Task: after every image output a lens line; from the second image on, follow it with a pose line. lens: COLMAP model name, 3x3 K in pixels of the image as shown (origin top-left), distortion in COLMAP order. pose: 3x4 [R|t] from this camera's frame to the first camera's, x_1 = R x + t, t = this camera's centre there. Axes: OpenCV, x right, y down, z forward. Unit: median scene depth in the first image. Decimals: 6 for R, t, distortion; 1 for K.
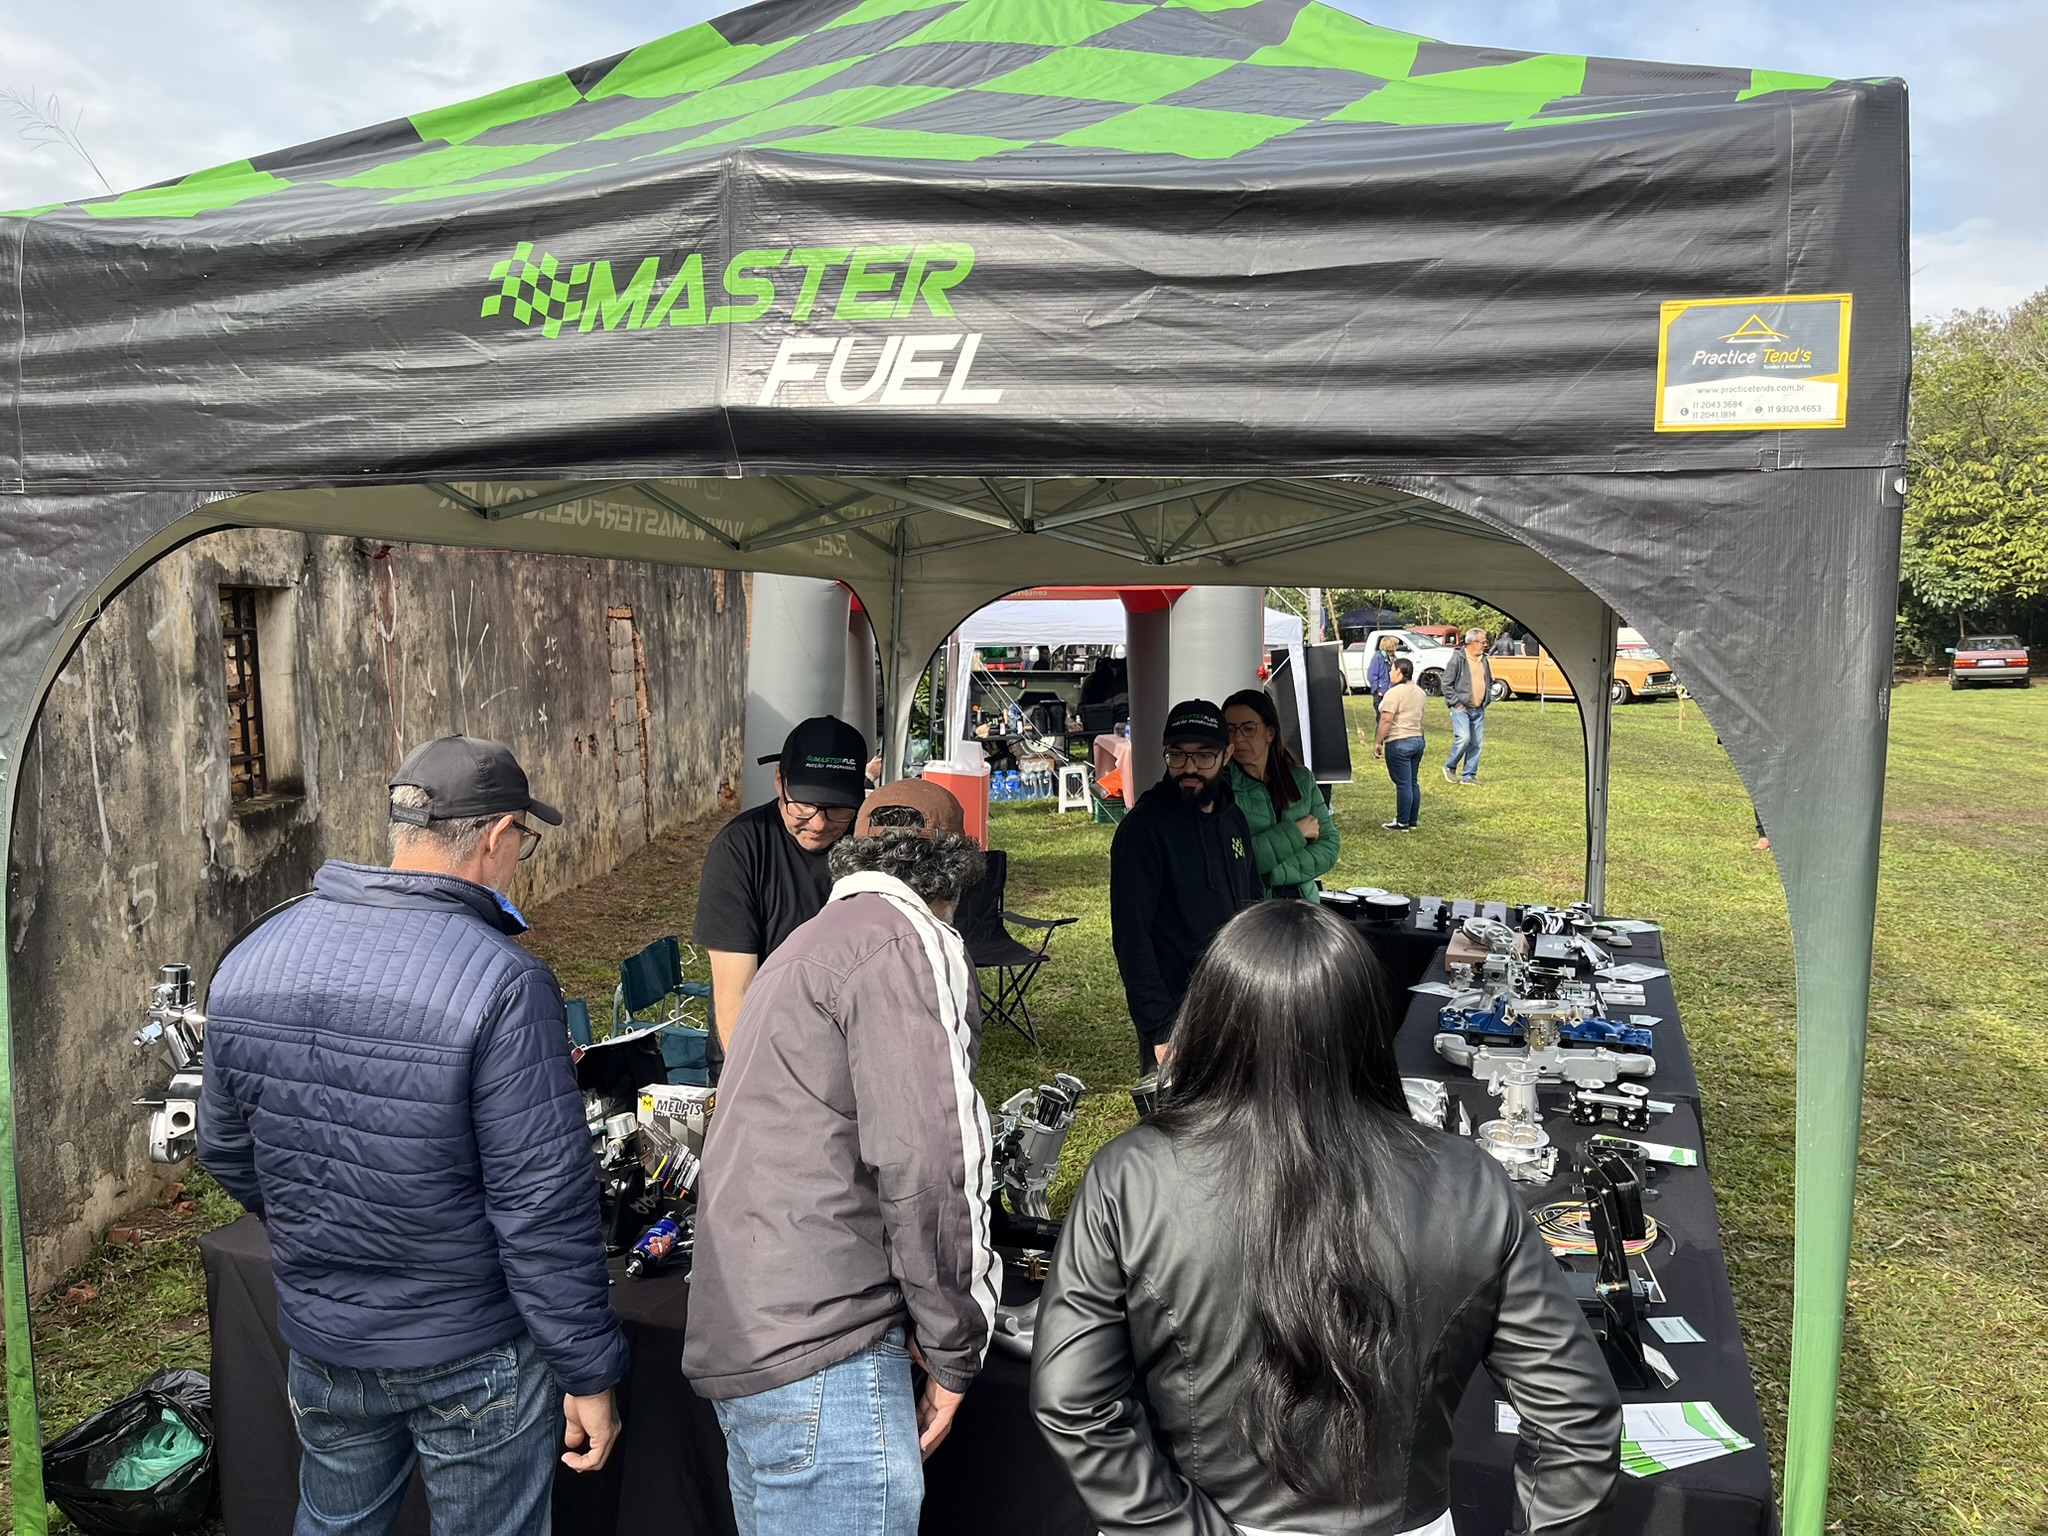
lens RADIAL K [[1533.9, 0, 1018.8], [0, 1533.9, 774.1], [0, 0, 1]] dist [0.067299, -0.097604]
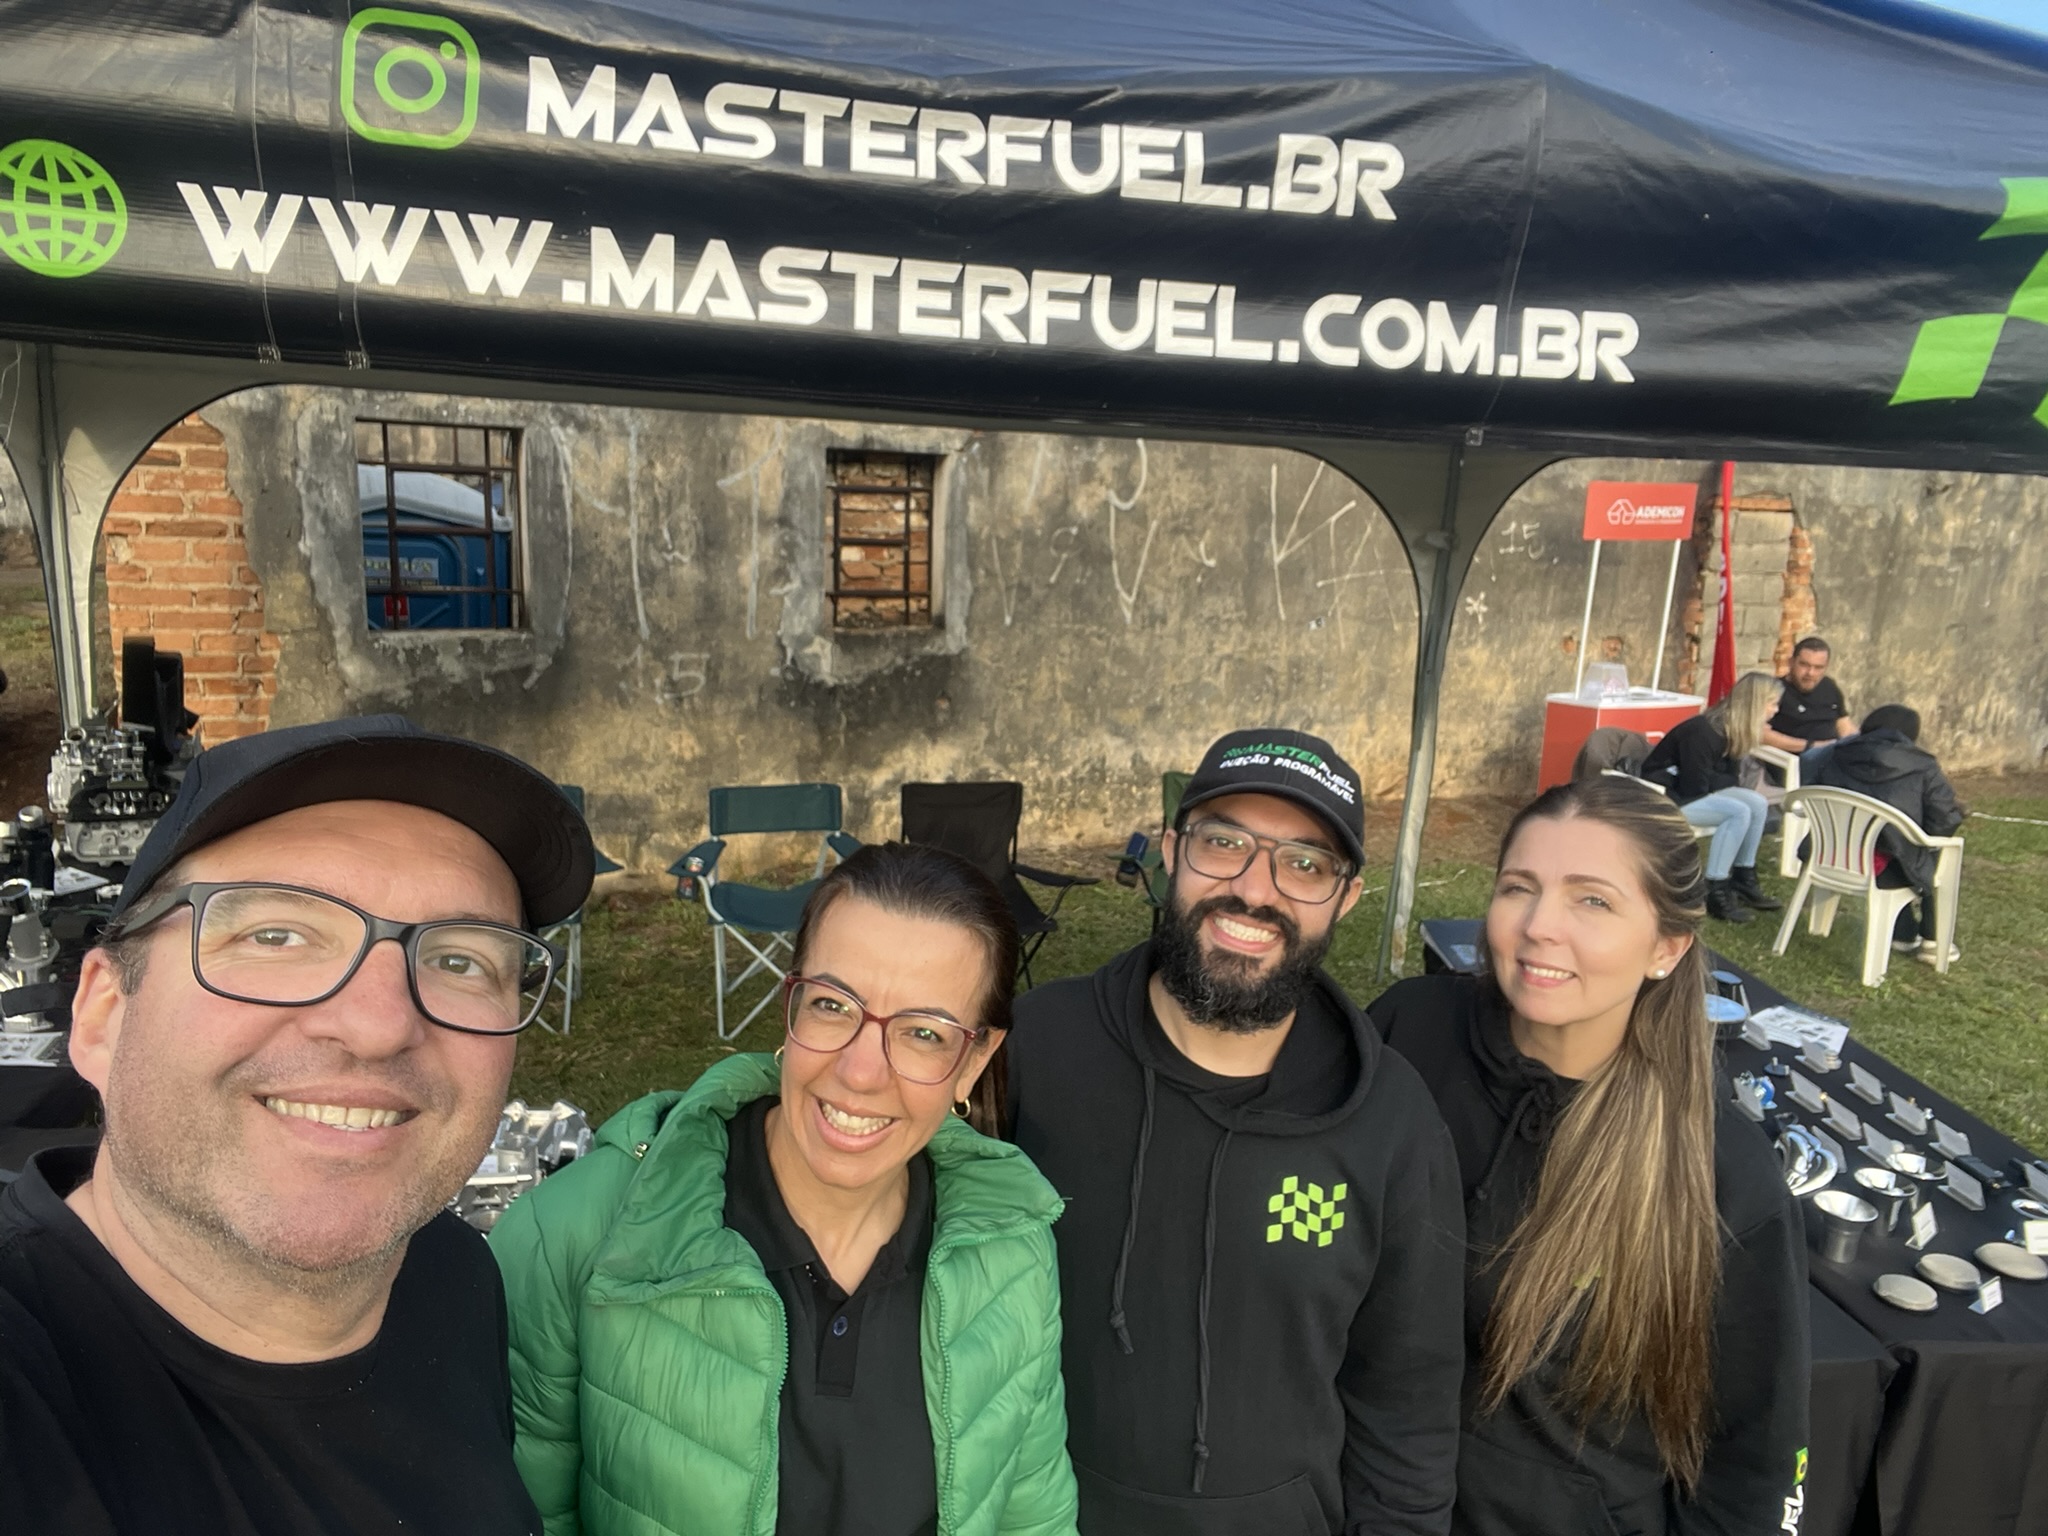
lens RADIAL K [[1427.4, 0, 1005.6], [0, 1427.4, 782.2], [0, 0, 1]] dist [0.064910, -0.063457]
pose [[0.454416, 0.204152, -0.867080, 0.645338], [-0.131526, 0.978092, 0.161359, -0.066973], [0.881026, 0.040720, 0.471312, 0.619121]]
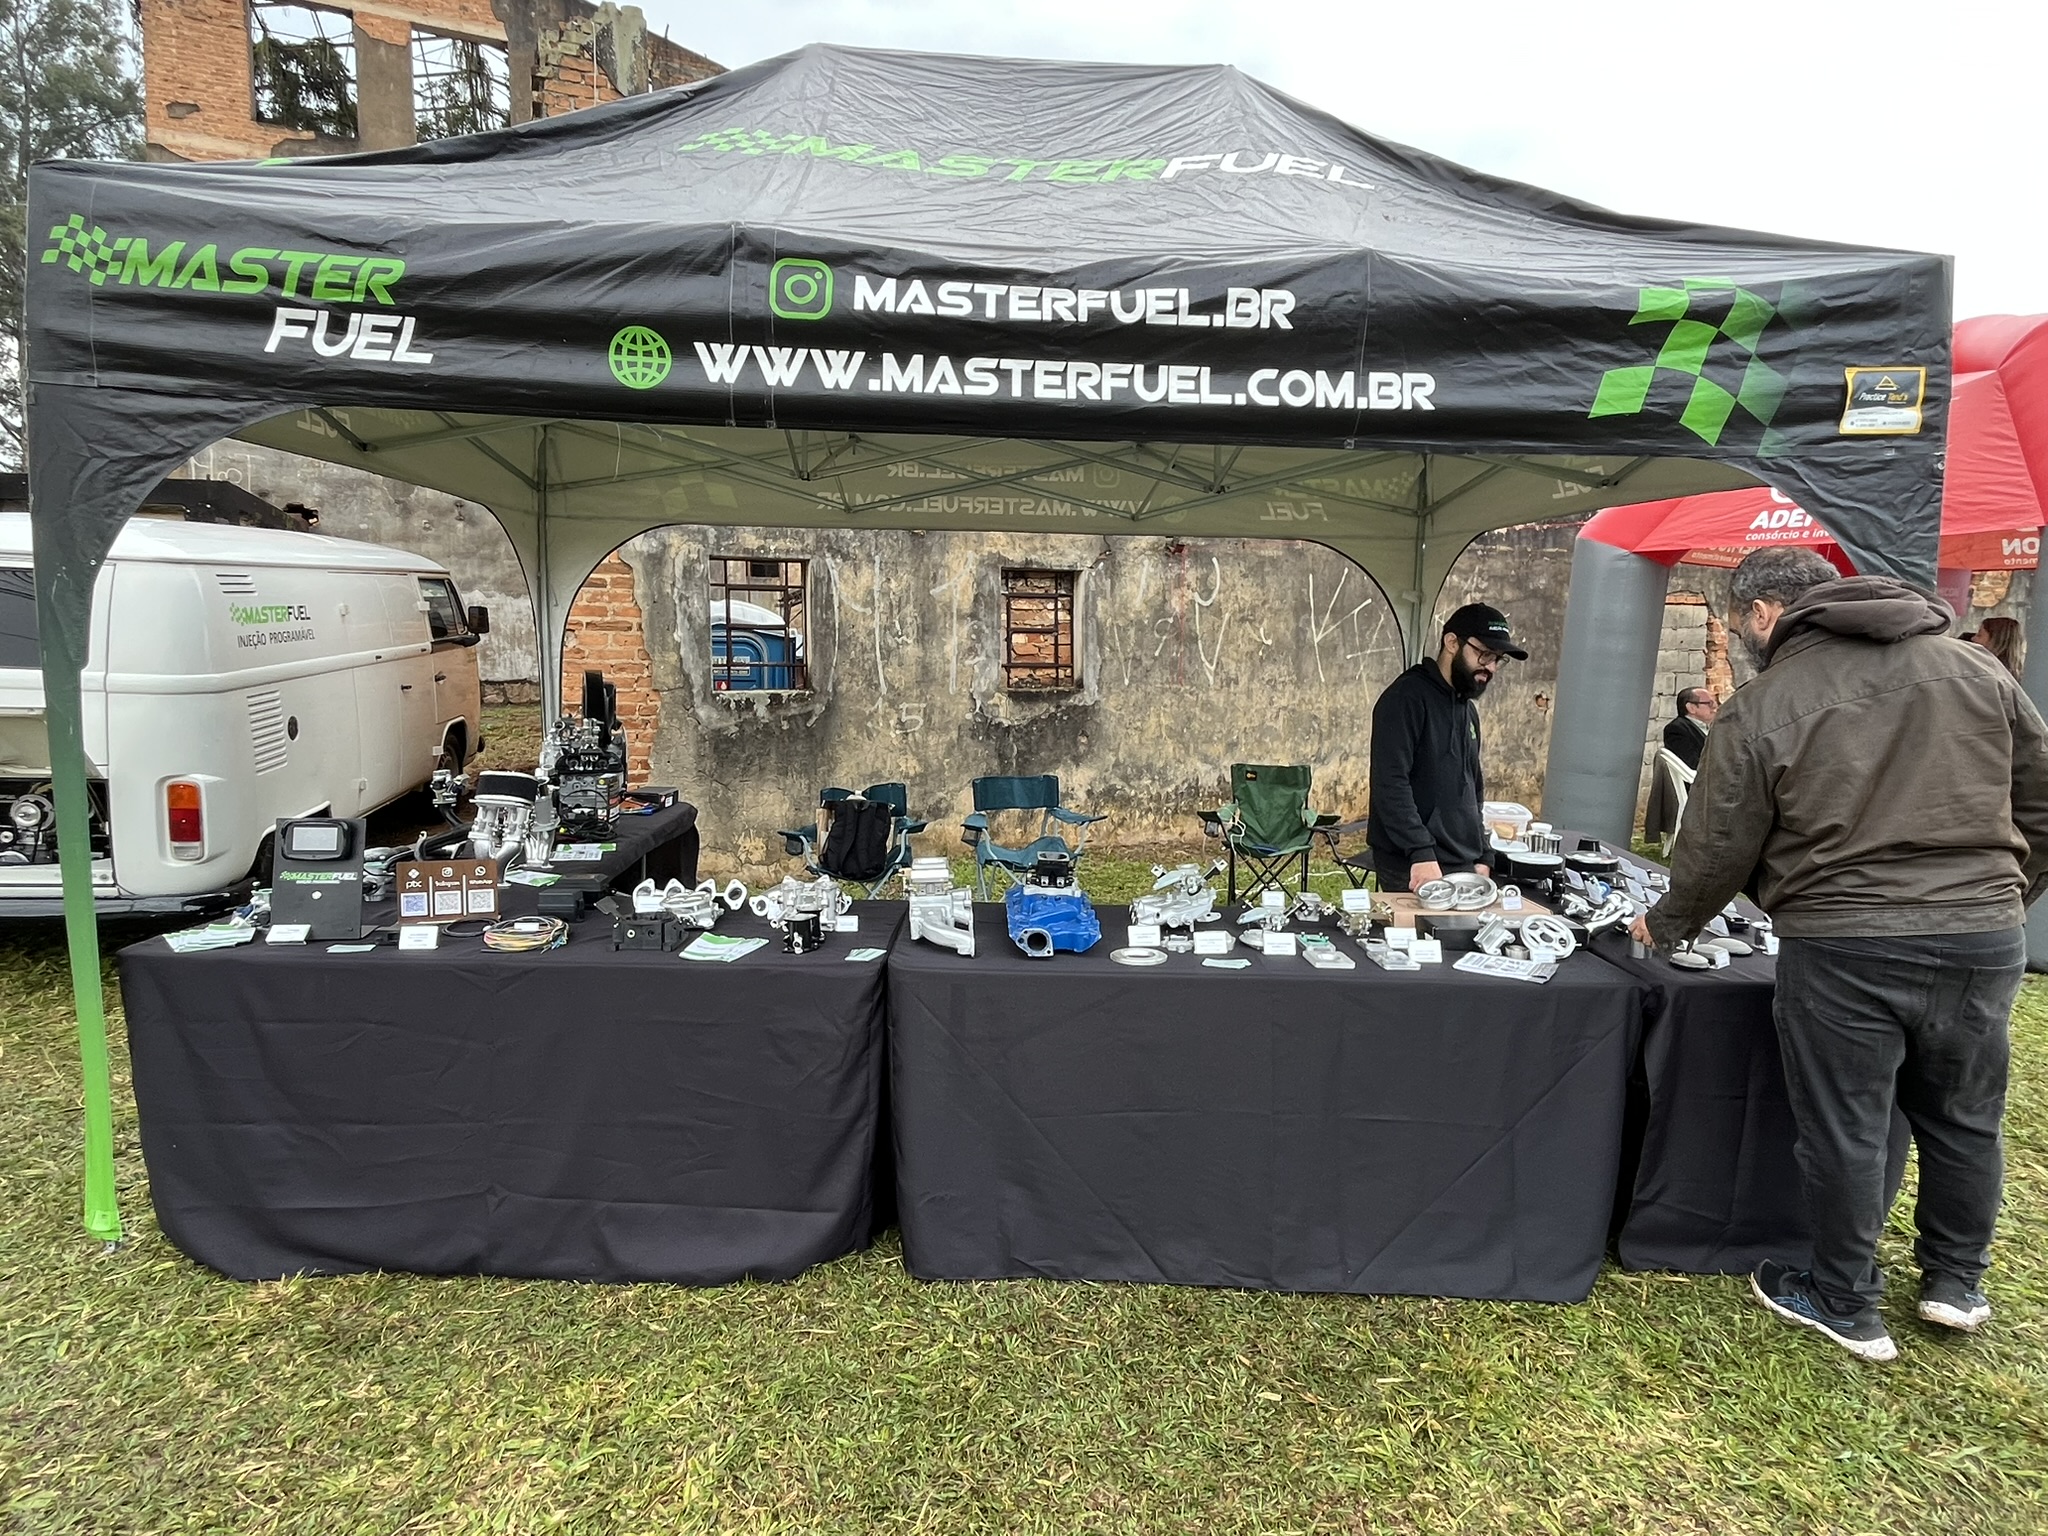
lens RADIAL K [[1093.8, 0, 1024.0], [0, 1093.8, 768.0], [0, 0, 1]] dist [0.001332, 0.000739]
pose [[0.361227, 0.107824, -0.926223, 0.798202], [-0.098664, 0.992136, 0.077018, 0.016170], [0.927243, 0.063564, 0.369025, 0.573666]]
